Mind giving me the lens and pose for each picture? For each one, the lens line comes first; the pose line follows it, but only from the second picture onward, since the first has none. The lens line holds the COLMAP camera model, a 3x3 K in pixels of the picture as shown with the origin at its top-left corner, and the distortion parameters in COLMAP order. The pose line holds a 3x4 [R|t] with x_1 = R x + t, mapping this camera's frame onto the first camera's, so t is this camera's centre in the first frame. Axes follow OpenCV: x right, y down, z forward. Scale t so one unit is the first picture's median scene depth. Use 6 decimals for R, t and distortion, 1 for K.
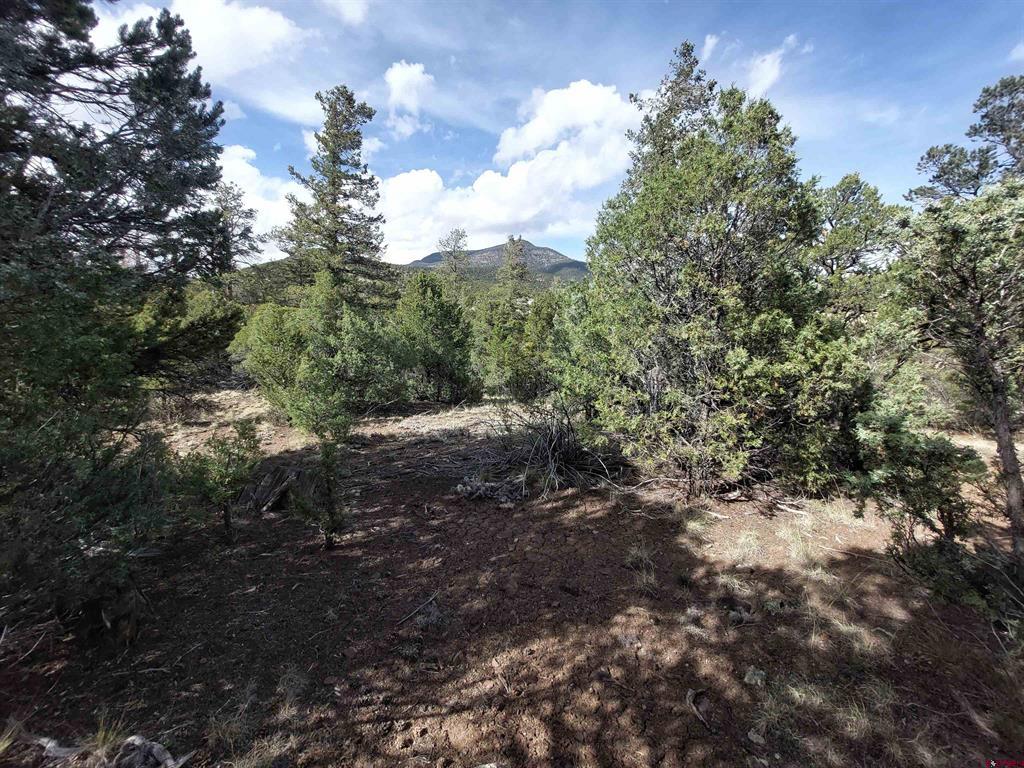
lens RADIAL K [[412.9, 0, 504.4], [0, 412.9, 380.2], [0, 0, 1]] dist [0.002546, 0.000119]
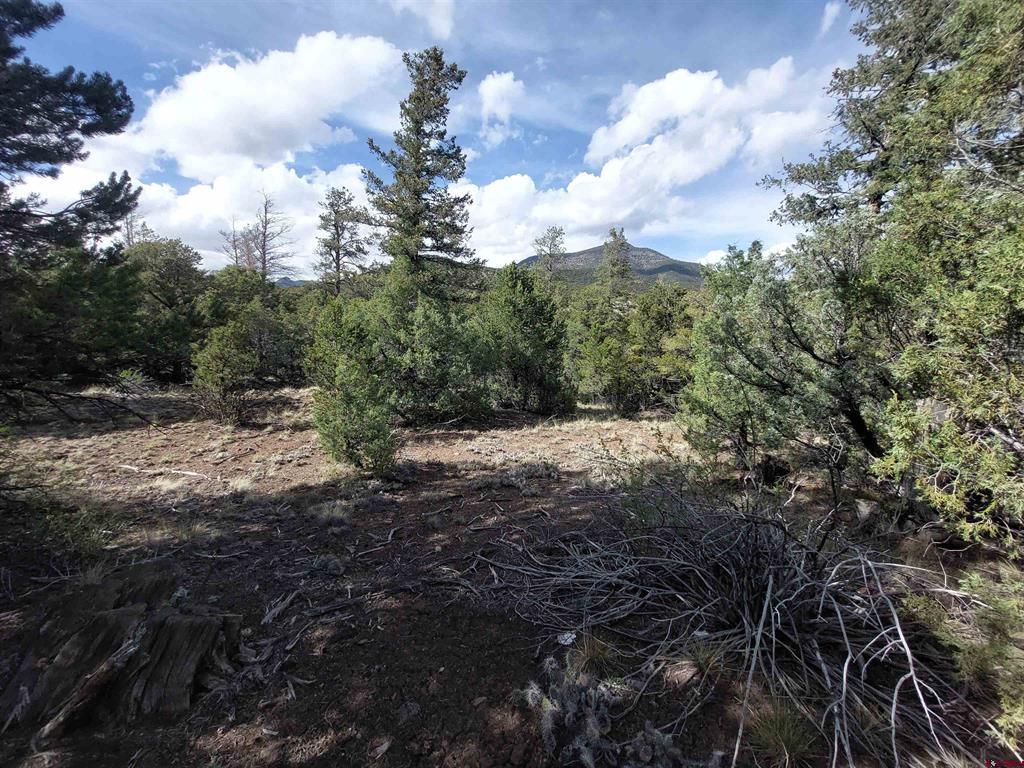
lens RADIAL K [[412.9, 0, 518.4], [0, 412.9, 376.5], [0, 0, 1]] dist [0.002546, 0.000119]
pose [[0.981855, 0.039556, -0.185463, -0.013877], [-0.042208, 0.999055, -0.010372, -0.009607], [0.184878, 0.018012, 0.982596, 0.138701]]
